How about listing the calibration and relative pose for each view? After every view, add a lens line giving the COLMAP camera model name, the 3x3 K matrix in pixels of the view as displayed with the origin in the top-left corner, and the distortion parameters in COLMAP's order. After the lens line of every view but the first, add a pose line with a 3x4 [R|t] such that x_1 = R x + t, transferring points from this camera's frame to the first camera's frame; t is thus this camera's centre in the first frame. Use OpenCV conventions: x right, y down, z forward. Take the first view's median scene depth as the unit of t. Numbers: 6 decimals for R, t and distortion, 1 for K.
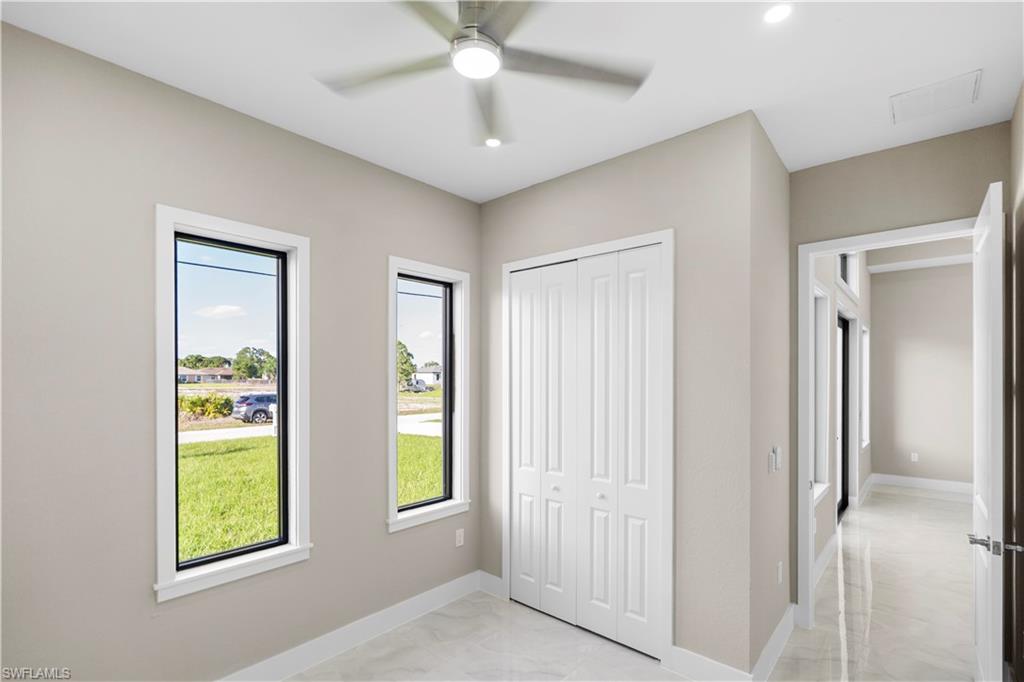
lens RADIAL K [[480.2, 0, 512.3], [0, 480.2, 376.2], [0, 0, 1]] dist [0.000657, 0.000296]
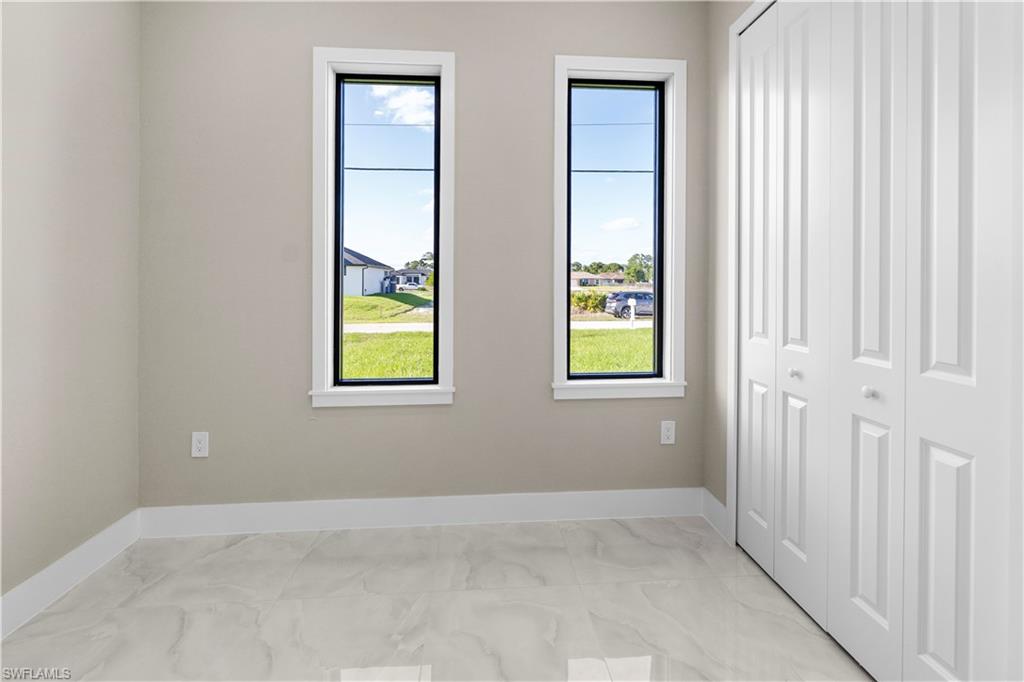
lens RADIAL K [[484.1, 0, 513.5], [0, 484.1, 281.2], [0, 0, 1]] dist [-0.000581, 0.000150]
pose [[0.716089, -0.002247, -0.698006, 0.224679], [-0.001325, 0.999989, -0.004578, 0.113693], [0.698008, 0.004203, 0.716077, 0.319968]]
